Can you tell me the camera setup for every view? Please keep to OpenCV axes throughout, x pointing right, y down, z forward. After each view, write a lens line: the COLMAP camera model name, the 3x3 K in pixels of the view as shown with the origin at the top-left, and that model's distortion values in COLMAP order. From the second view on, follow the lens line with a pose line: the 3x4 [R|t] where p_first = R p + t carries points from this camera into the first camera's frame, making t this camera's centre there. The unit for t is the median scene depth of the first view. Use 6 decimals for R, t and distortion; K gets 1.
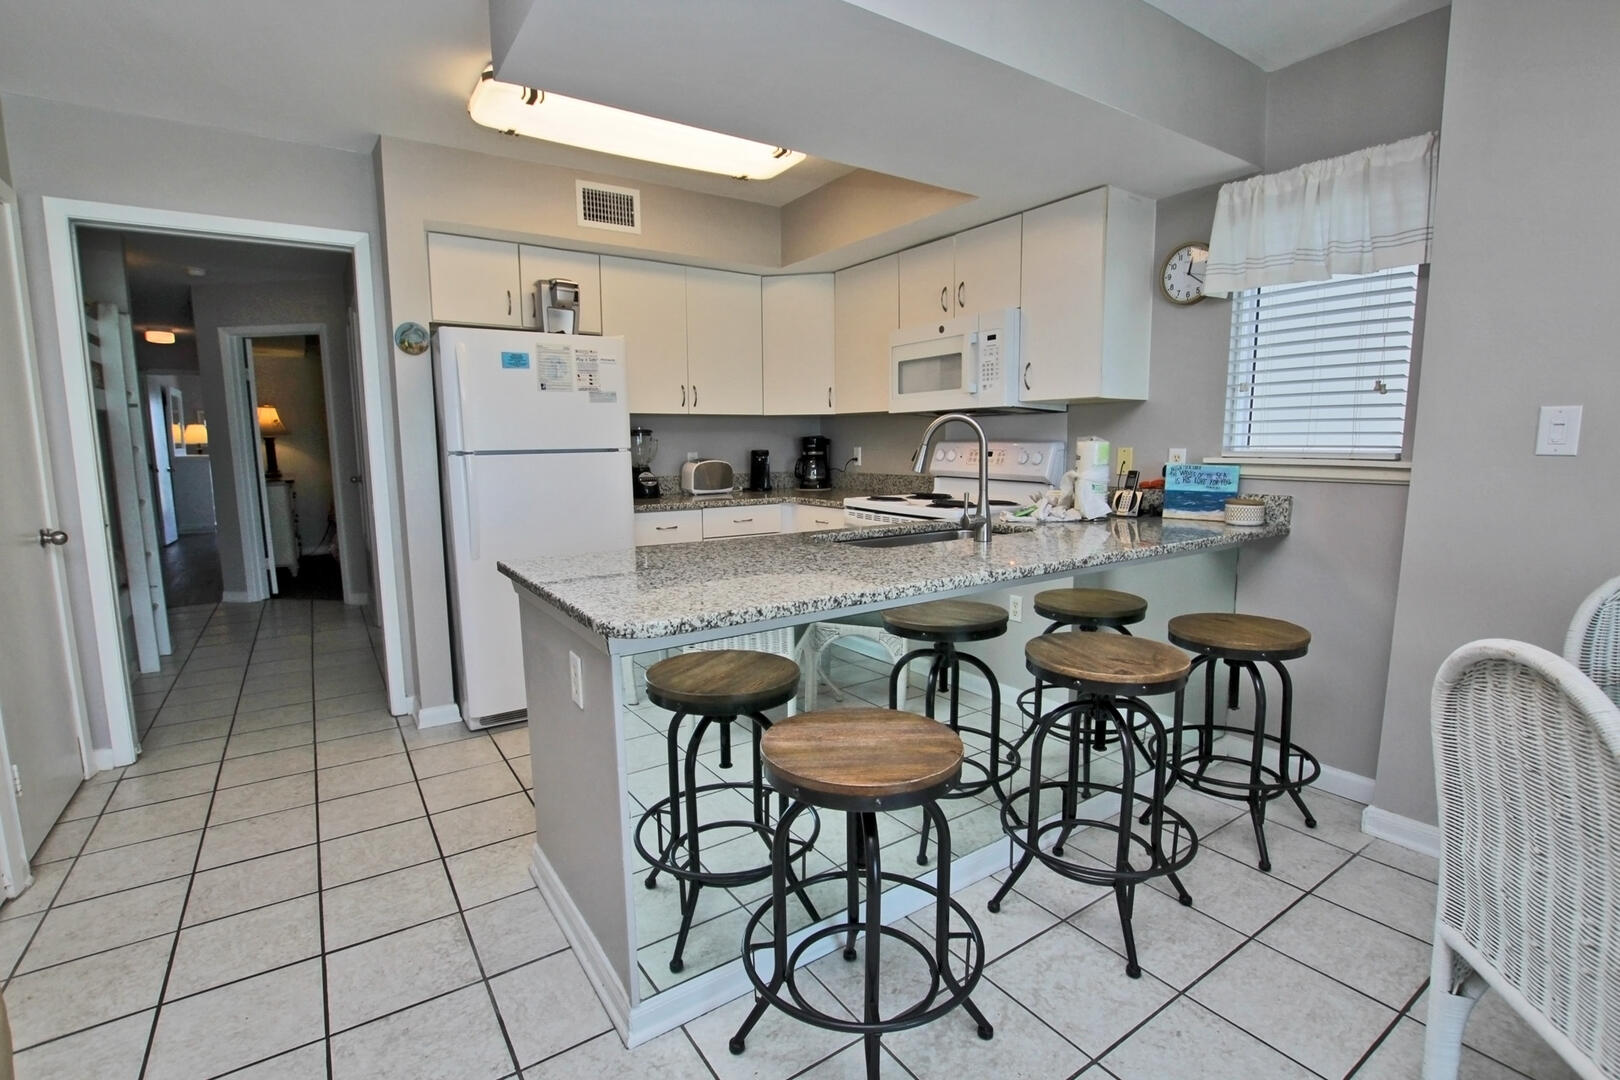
lens RADIAL K [[752.7, 0, 810.6], [0, 752.7, 540.1], [0, 0, 1]] dist [-0.027330, 0.001707]
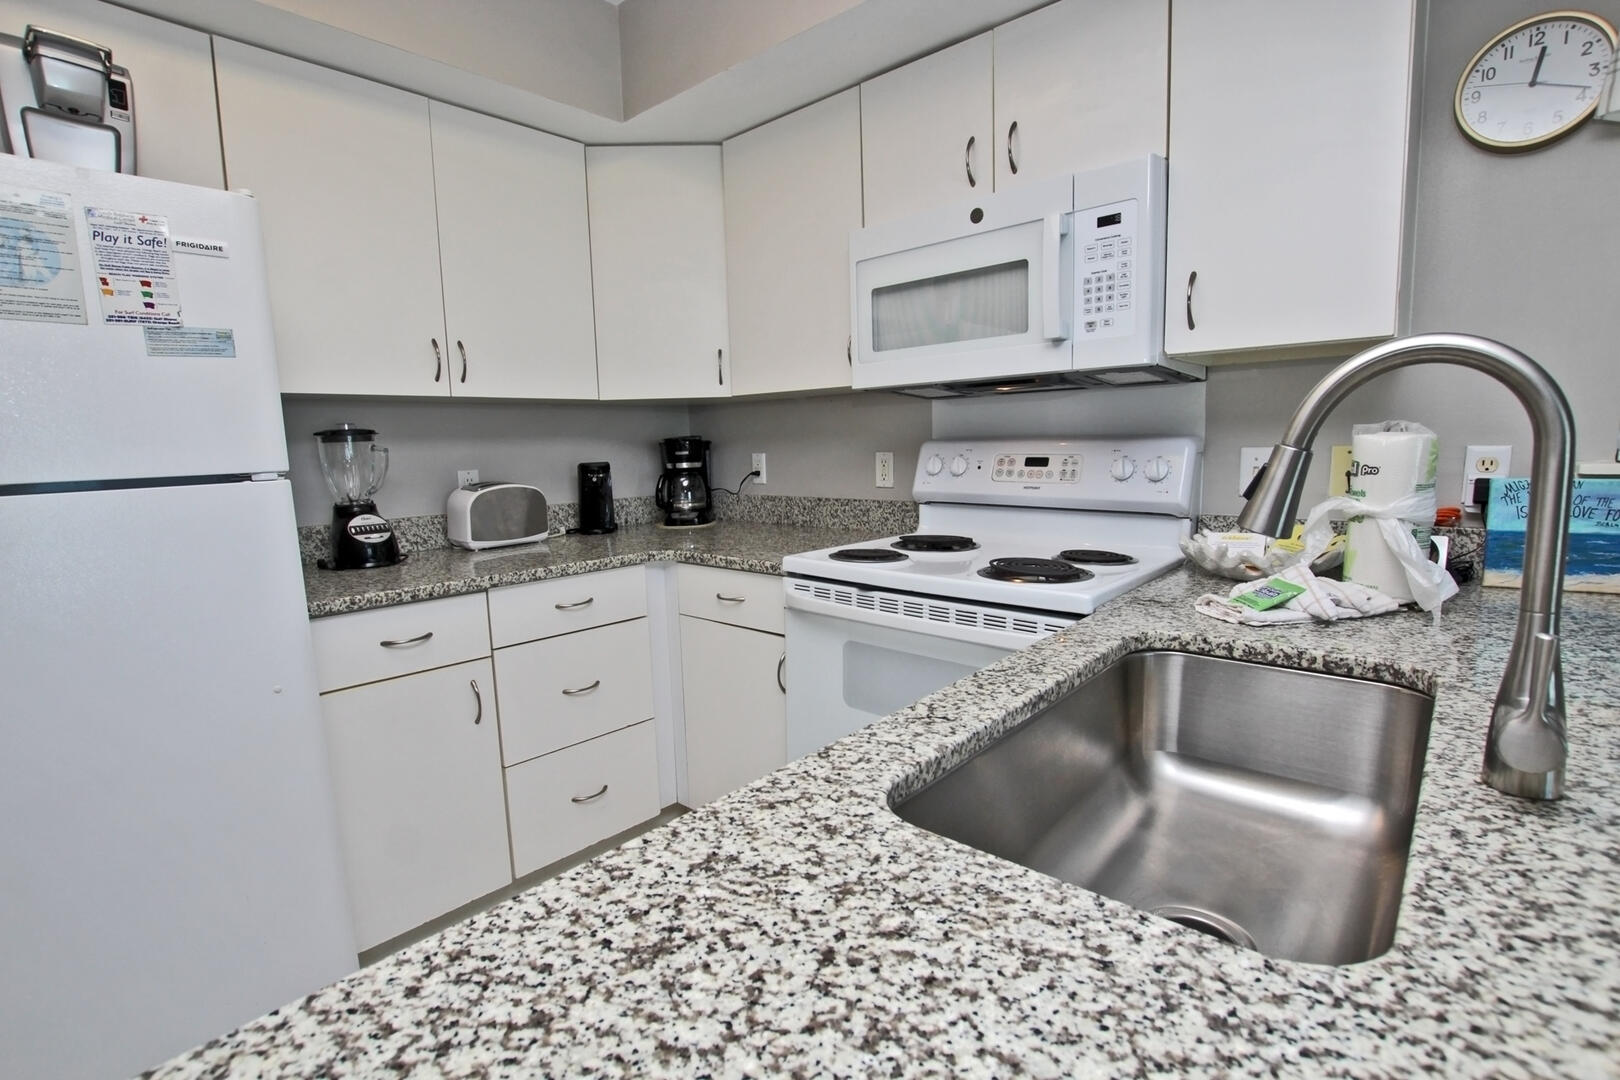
lens RADIAL K [[752.7, 0, 807.5], [0, 752.7, 547.3], [0, 0, 1]] dist [-0.027330, 0.001707]
pose [[0.971256, -0.051104, 0.232488, -0.054758], [0.049714, 0.998693, 0.011837, -0.064817], [-0.232789, 0.000061, 0.972527, 0.487427]]
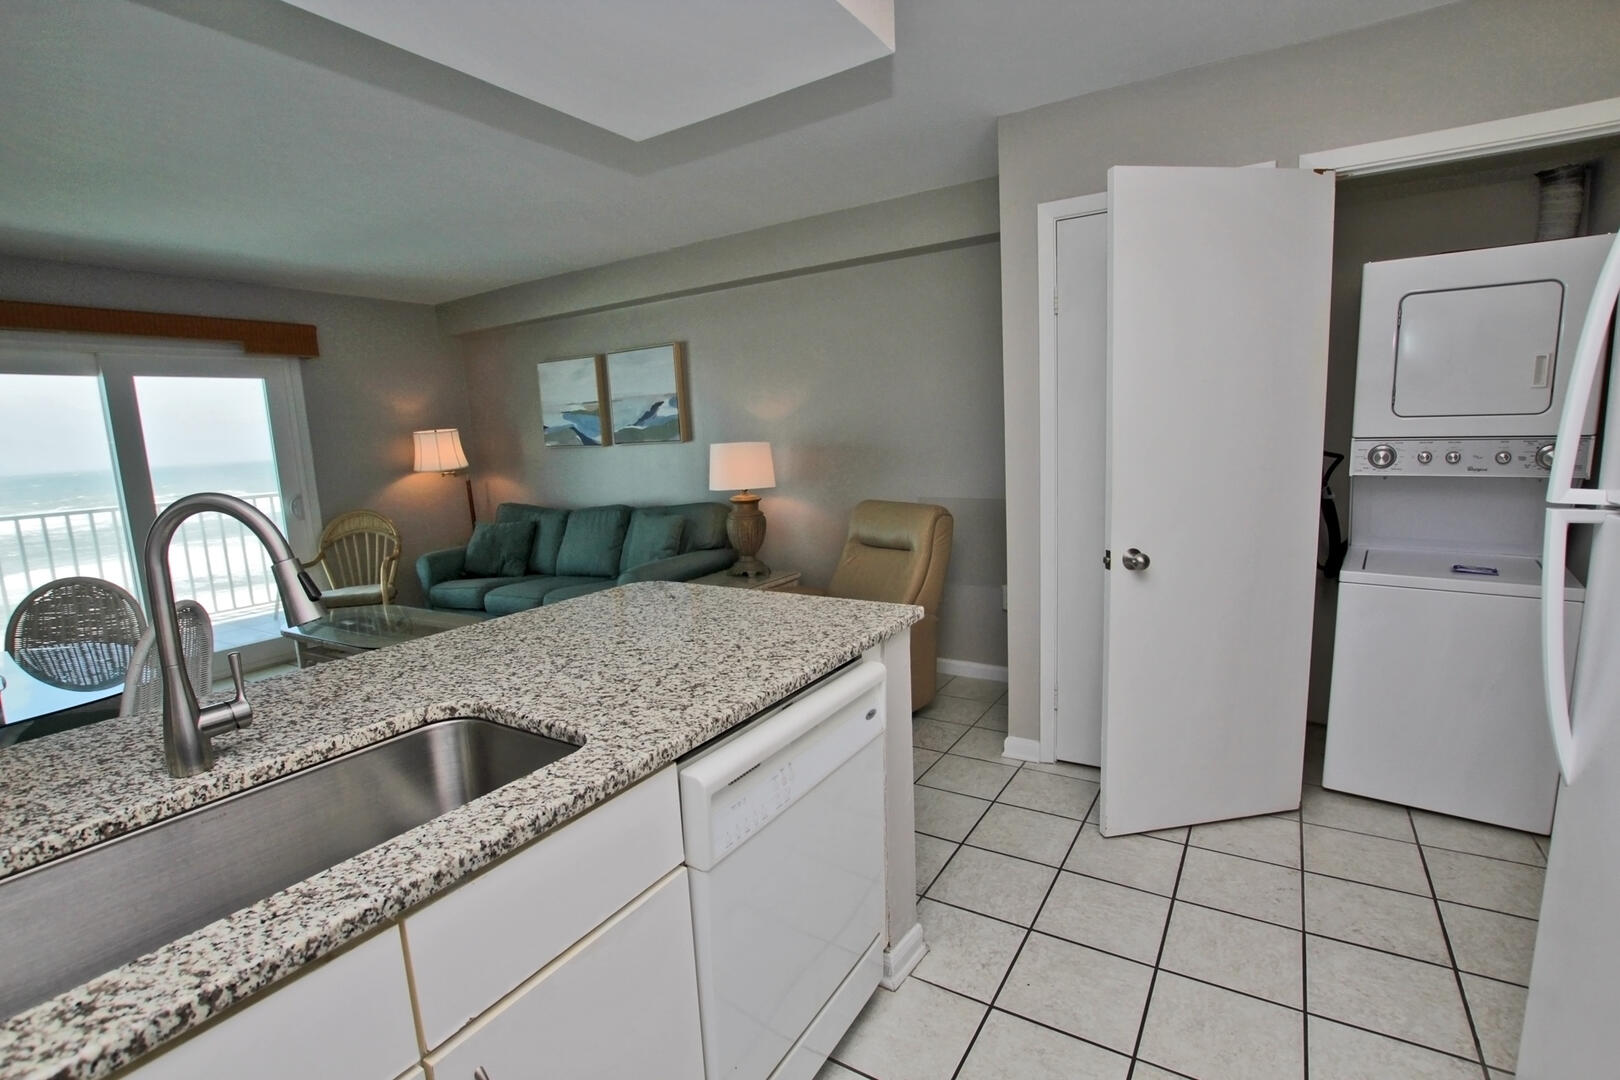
lens RADIAL K [[752.7, 0, 814.3], [0, 752.7, 545.8], [0, 0, 1]] dist [-0.027330, 0.001707]
pose [[-0.911733, 0.113381, -0.394826, 0.024524], [0.000440, 0.961423, 0.275073, -0.154545], [0.410783, 0.250619, -0.876611, 0.916431]]
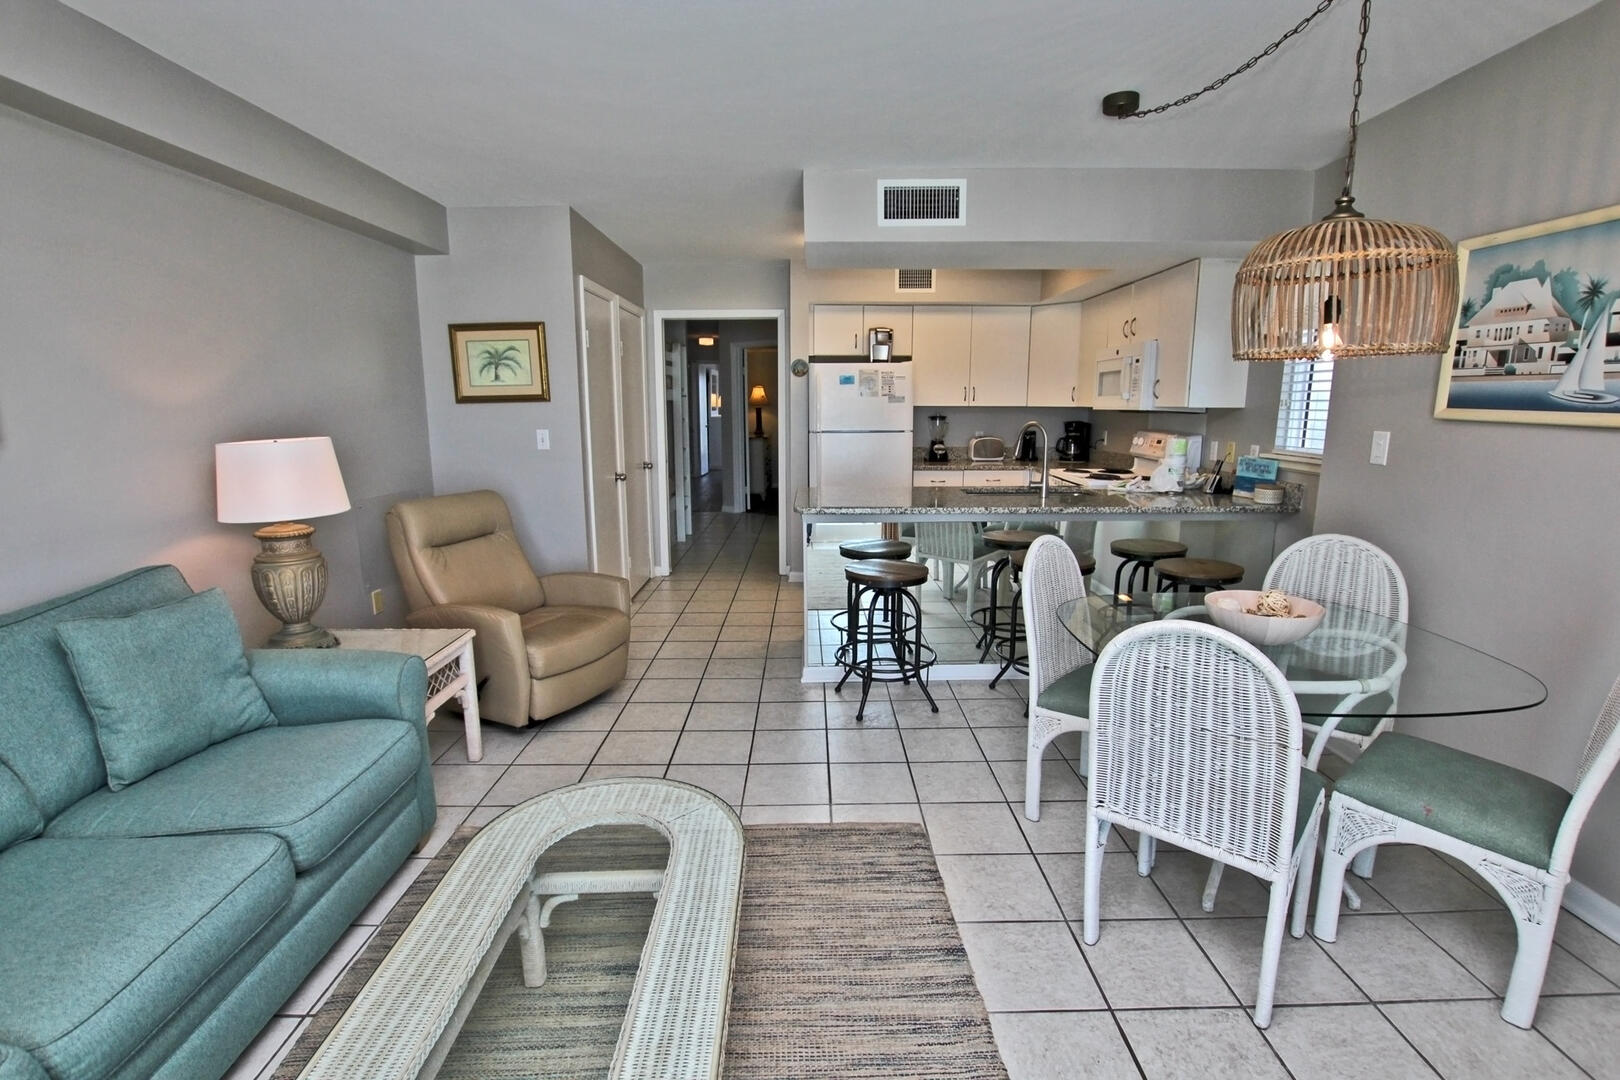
lens RADIAL K [[752.7, 0, 806.4], [0, 752.7, 536.6], [0, 0, 1]] dist [-0.027330, 0.001707]
pose [[0.827211, 0.105747, -0.551852, 0.442888], [-0.078061, 0.994235, 0.073506, 0.003619], [0.556443, -0.017727, 0.830697, -0.431995]]
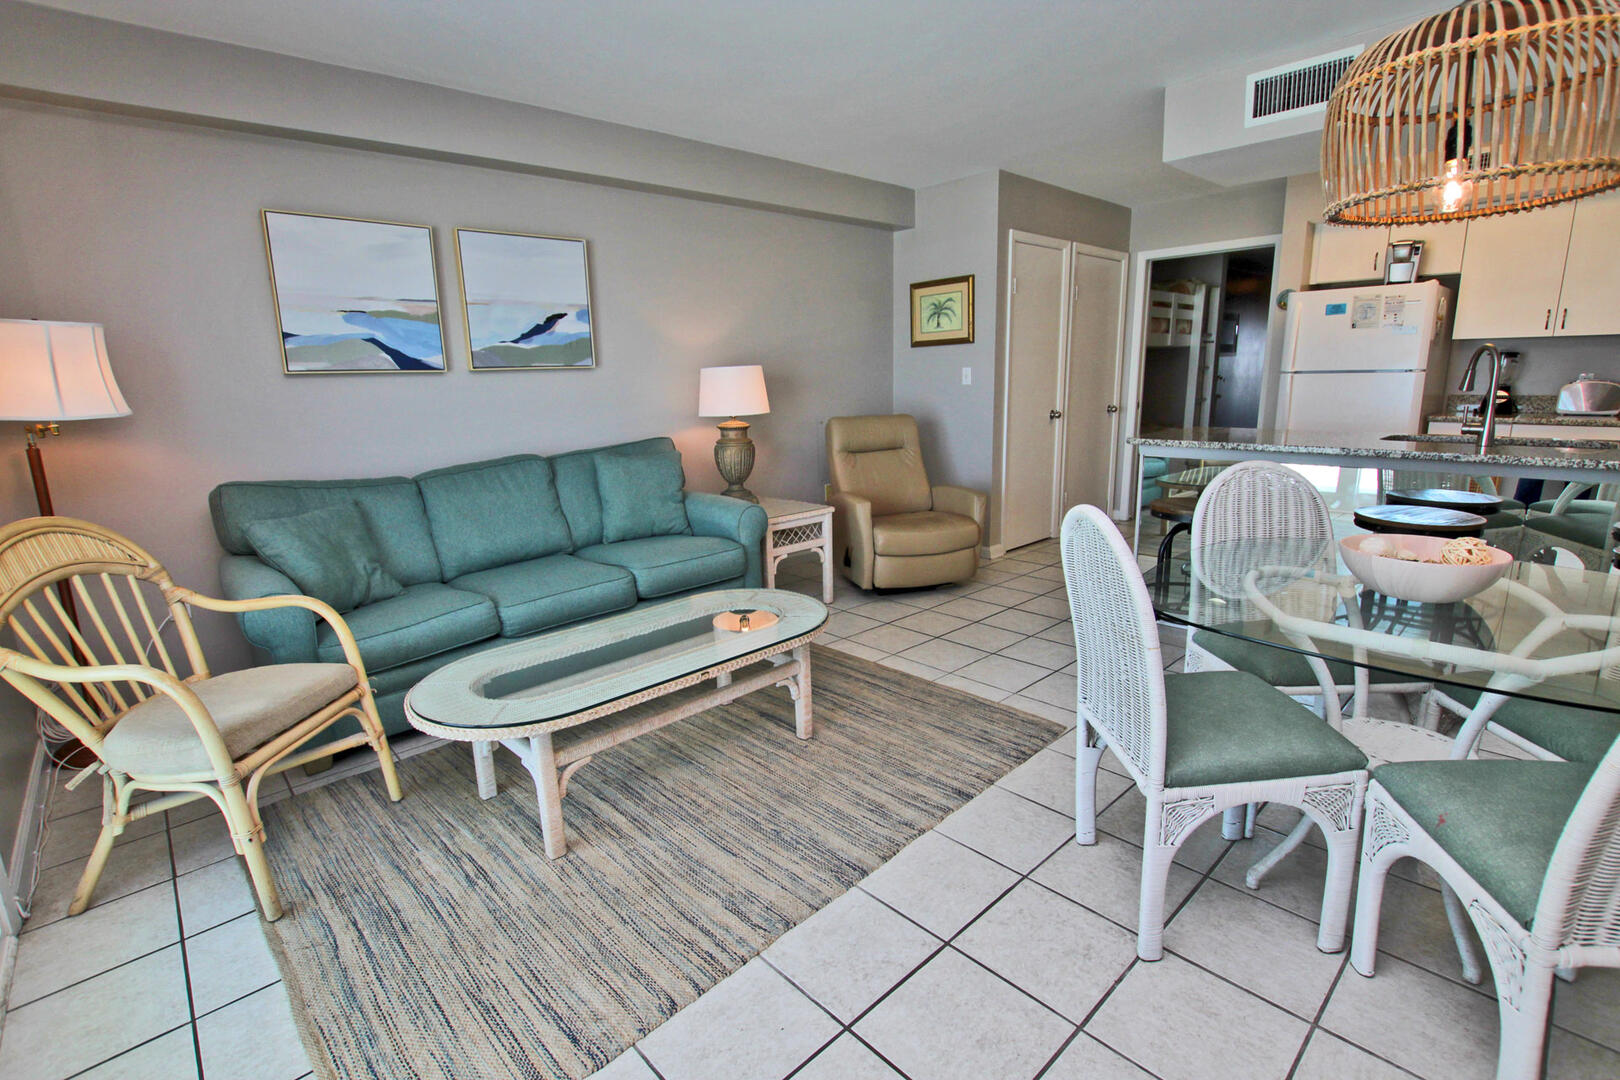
lens RADIAL K [[752.7, 0, 820.8], [0, 752.7, 538.9], [0, 0, 1]] dist [-0.027330, 0.001707]
pose [[0.155645, 0.214827, -0.964170, 0.782302], [-0.107260, 0.973970, 0.199695, 0.015080], [0.981972, 0.072335, 0.174636, -0.182099]]
